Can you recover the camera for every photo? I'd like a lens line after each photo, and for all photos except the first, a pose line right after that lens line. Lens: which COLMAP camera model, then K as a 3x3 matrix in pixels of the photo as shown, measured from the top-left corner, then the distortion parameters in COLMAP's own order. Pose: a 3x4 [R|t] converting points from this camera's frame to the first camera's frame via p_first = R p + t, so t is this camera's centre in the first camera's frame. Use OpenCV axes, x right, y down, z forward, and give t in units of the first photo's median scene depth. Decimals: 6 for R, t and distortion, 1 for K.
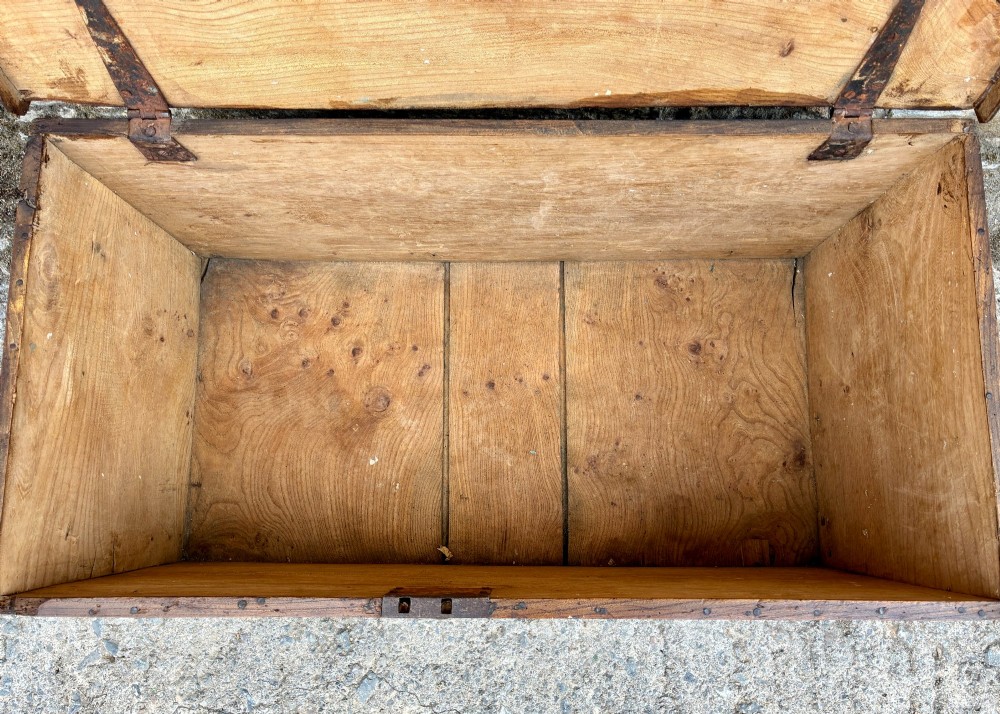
lens RADIAL K [[780.3, 0, 496.4], [0, 780.3, 382.3], [0, 0, 1]] dist [0.083631, -0.124497]
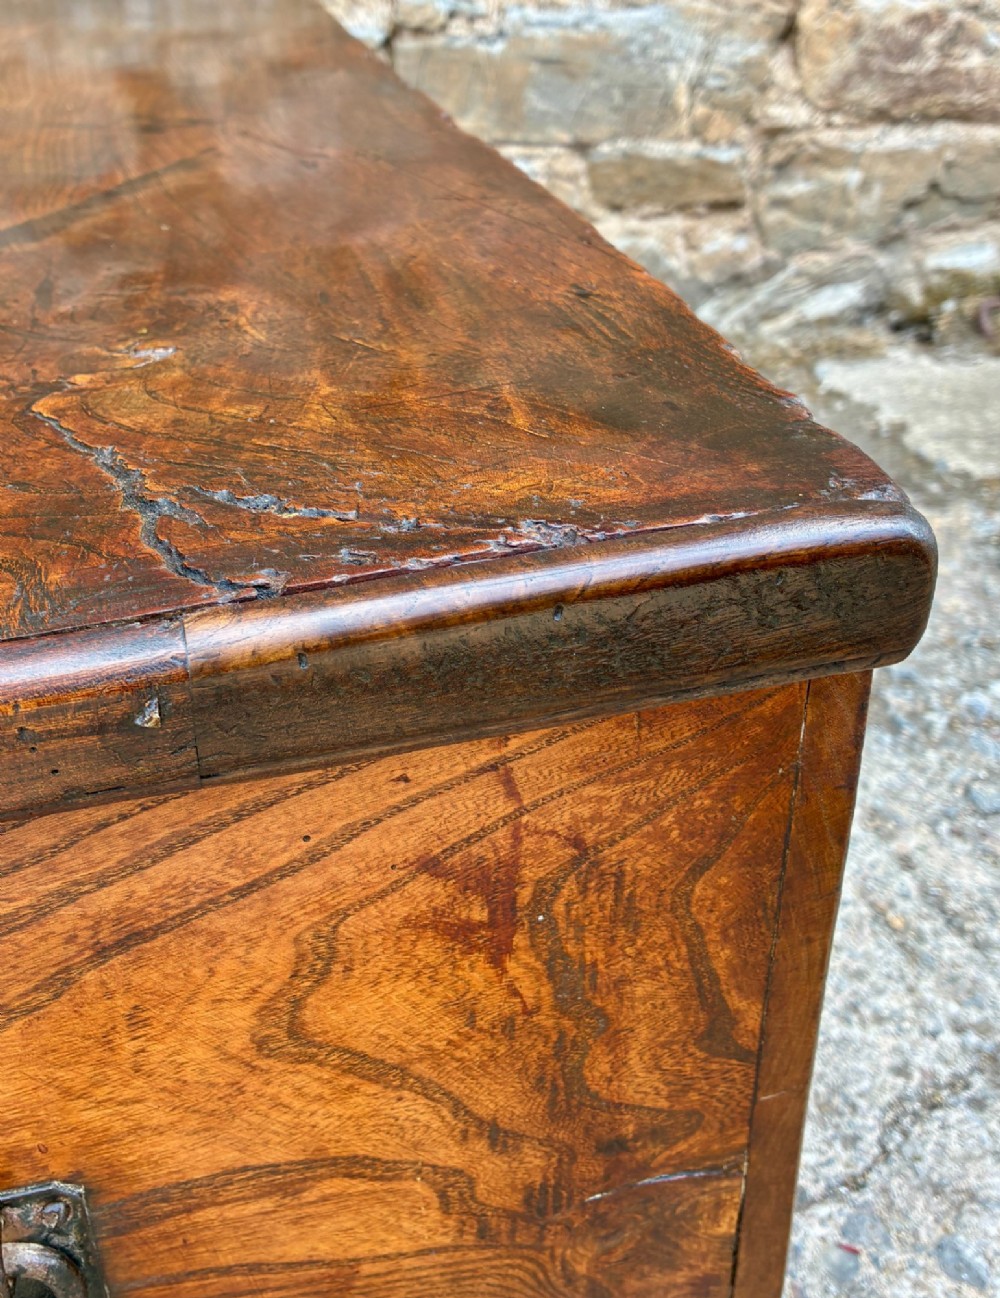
lens RADIAL K [[1341.4, 0, 434.1], [0, 1341.4, 522.6], [0, 0, 1]] dist [0.007211, 0.012555]
pose [[0.958525, -0.153524, 0.240126, 0.165115], [0.283928, 0.587675, -0.757643, 0.752717], [-0.024800, 0.794398, 0.606890, 0.413804]]
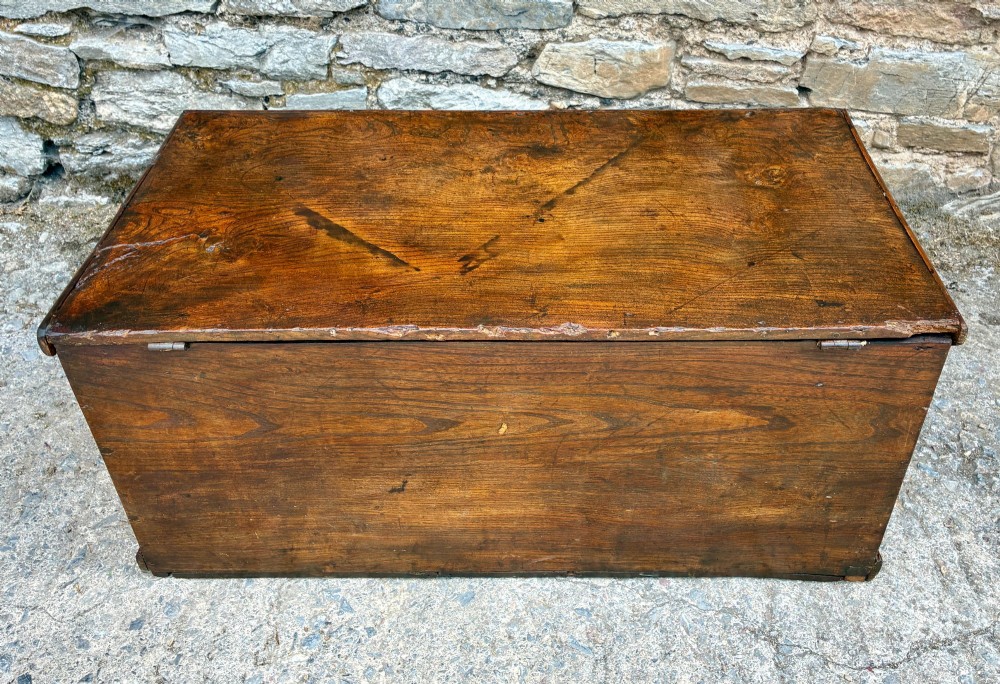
lens RADIAL K [[915.4, 0, 522.6], [0, 915.4, 275.3], [0, 0, 1]] dist [0.009182, 0.027797]
pose [[0.999860, 0.016065, 0.004624, 0.001495], [-0.008670, 0.734814, -0.678213, 0.918781], [-0.014293, 0.678078, 0.734850, -0.073923]]
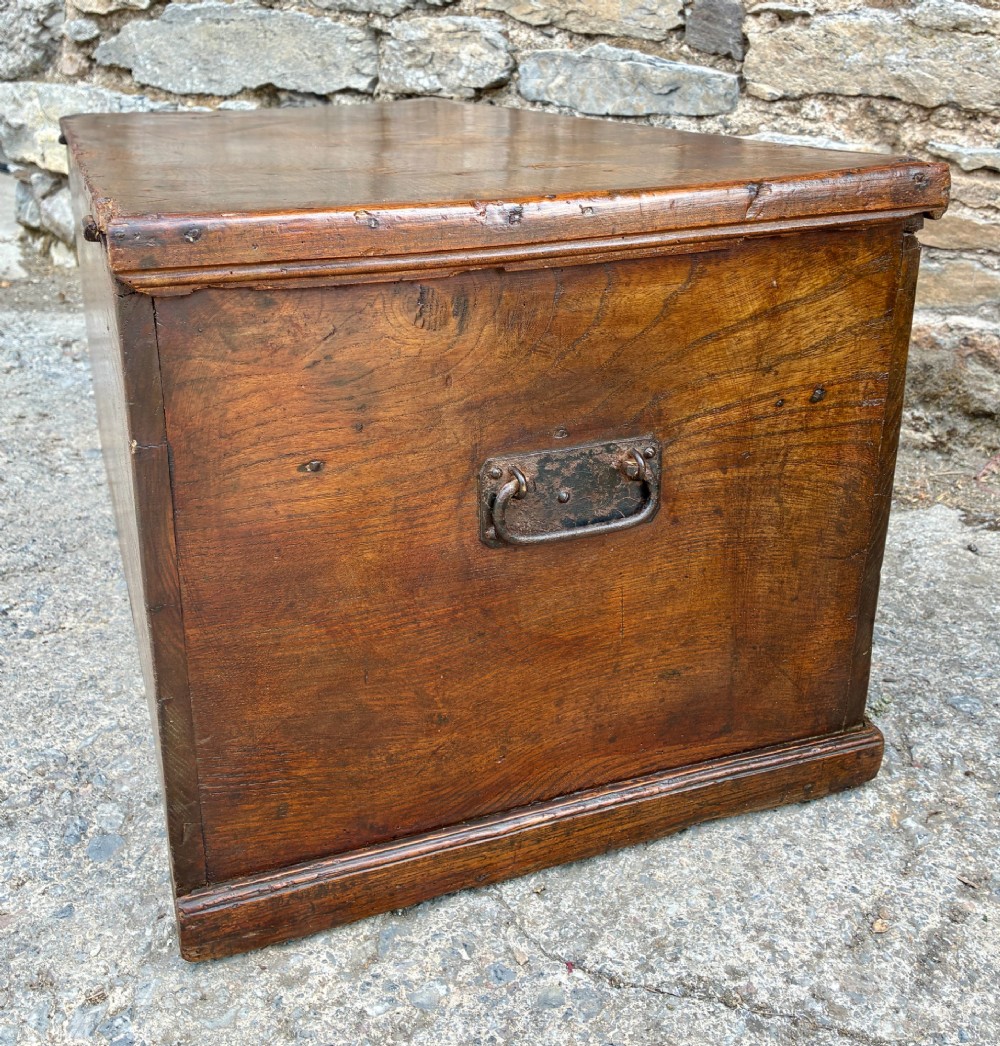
lens RADIAL K [[1148.6, 0, 449.7], [0, 1148.6, 411.3], [0, 0, 1]] dist [-0.002365, 0.058525]
pose [[0.799516, 0.194012, -0.568449, 0.647589], [-0.591416, 0.419544, -0.688628, 0.887588], [0.104888, 0.886759, 0.450174, 0.413310]]
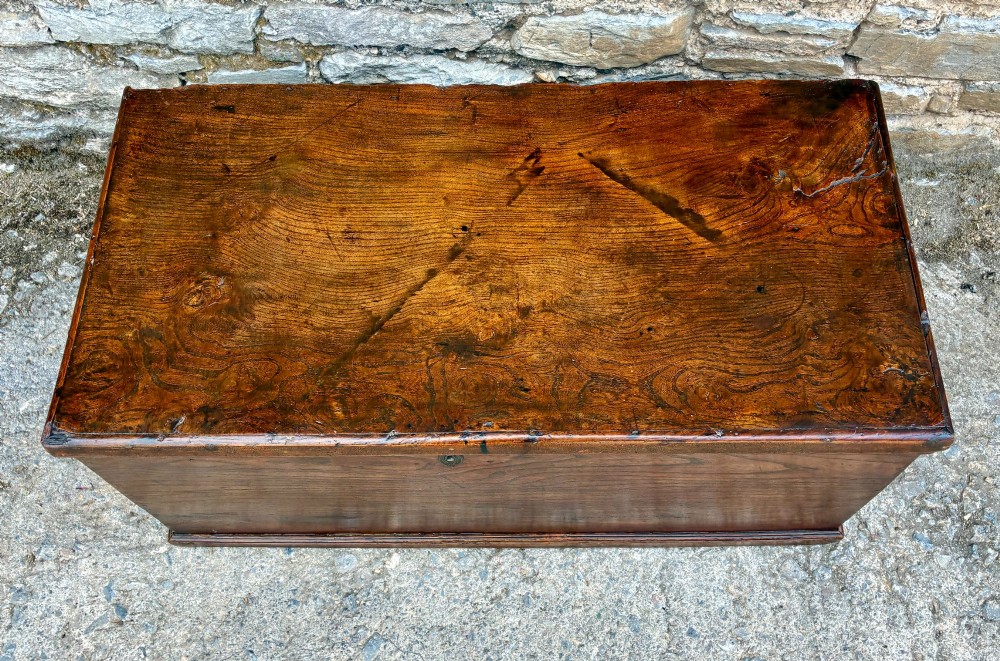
lens RADIAL K [[964.4, 0, 508.6], [0, 964.4, 340.3], [0, 0, 1]] dist [-0.000359, 0.047735]
pose [[0.999953, -0.007213, 0.006444, 0.004323], [0.008775, 0.956774, -0.290700, 0.373257], [-0.004068, 0.290743, 0.956793, -0.291993]]
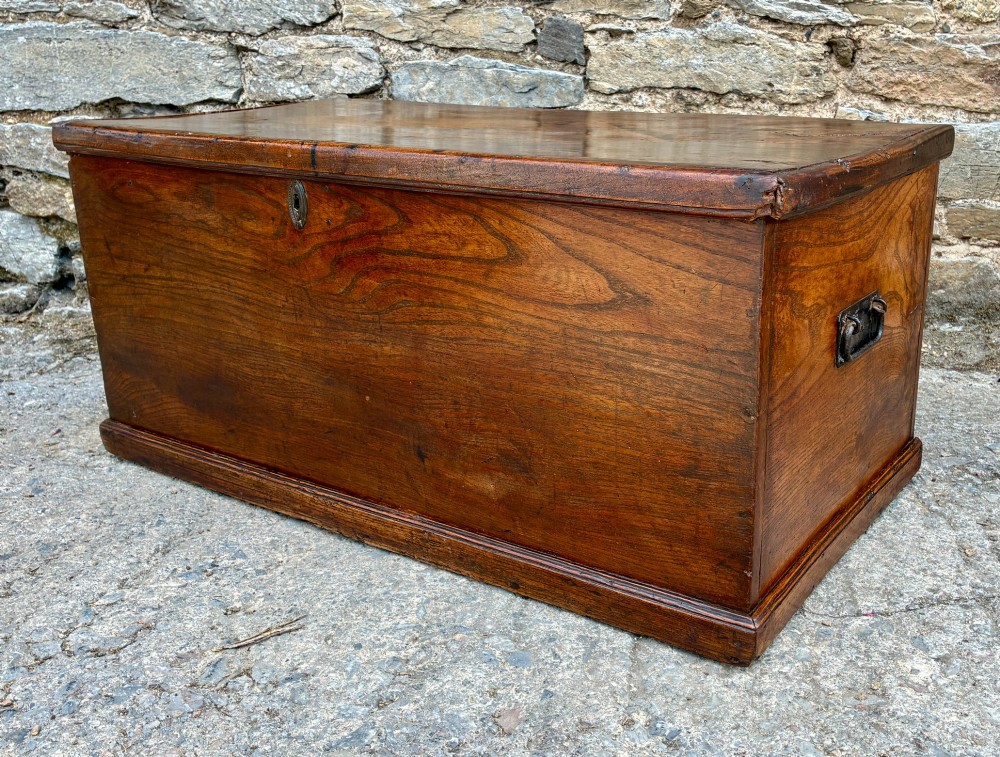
lens RADIAL K [[1070.9, 0, 554.5], [0, 1070.9, 353.3], [0, 0, 1]] dist [-0.013019, 0.097322]
pose [[0.993487, 0.024589, -0.111257, 0.235554], [-0.110357, 0.450667, -0.885845, 1.305088], [0.028358, 0.892353, 0.450446, 0.331265]]
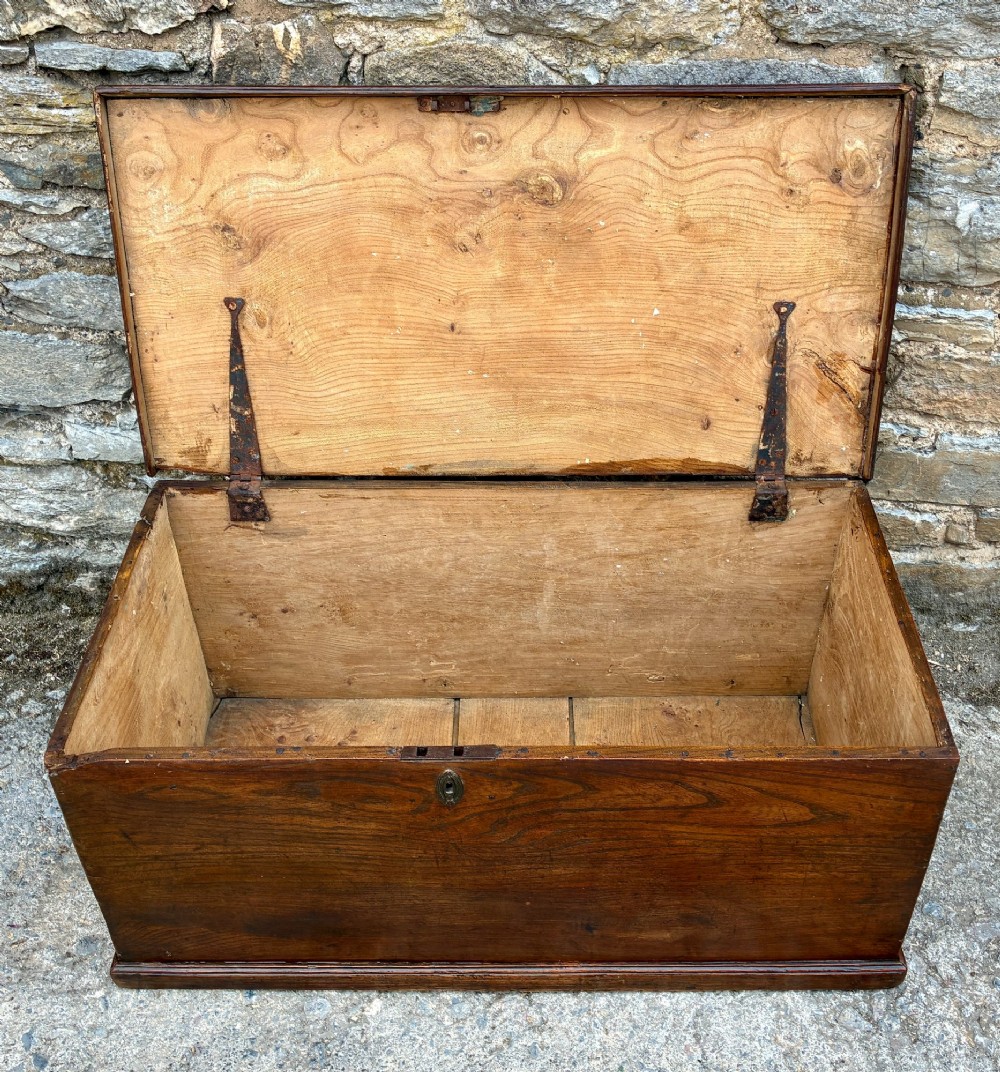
lens RADIAL K [[1236.4, 0, 522.3], [0, 1236.4, 521.3], [0, 0, 1]] dist [0.003162, 0.047531]
pose [[0.999983, 0.003227, 0.004775, 0.013637], [0.000845, 0.737439, -0.675413, 0.813868], [-0.005701, 0.675406, 0.737424, -0.359041]]
